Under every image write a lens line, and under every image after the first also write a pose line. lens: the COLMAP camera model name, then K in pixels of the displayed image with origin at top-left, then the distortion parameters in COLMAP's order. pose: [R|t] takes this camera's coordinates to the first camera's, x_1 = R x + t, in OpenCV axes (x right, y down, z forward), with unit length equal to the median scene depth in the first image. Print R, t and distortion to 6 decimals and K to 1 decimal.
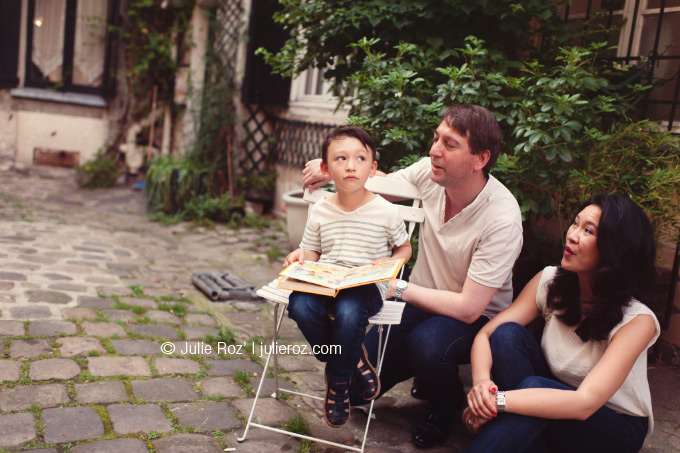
lens RADIAL K [[682.5, 0, 343.2], [0, 682.5, 233.7], [0, 0, 1]] dist [-0.106617, 0.116478]
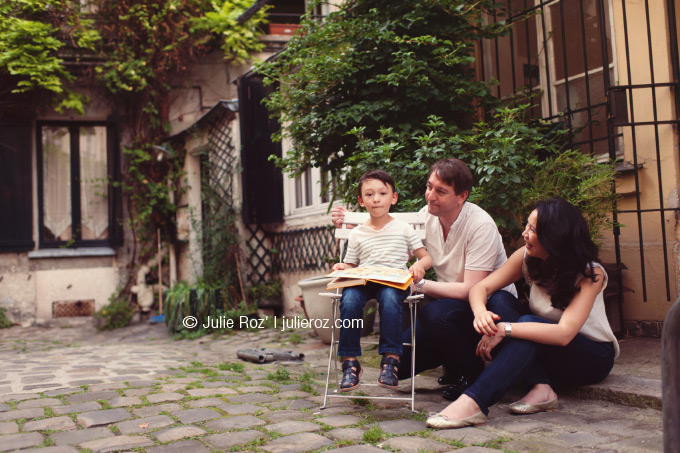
lens RADIAL K [[682.5, 0, 343.2], [0, 682.5, 233.7], [0, 0, 1]] dist [-0.106617, 0.116478]
pose [[0.986035, -0.158978, 0.049616, -0.040147], [0.165803, 0.965104, -0.202693, 0.081593], [-0.015661, 0.208088, 0.977985, -0.124610]]
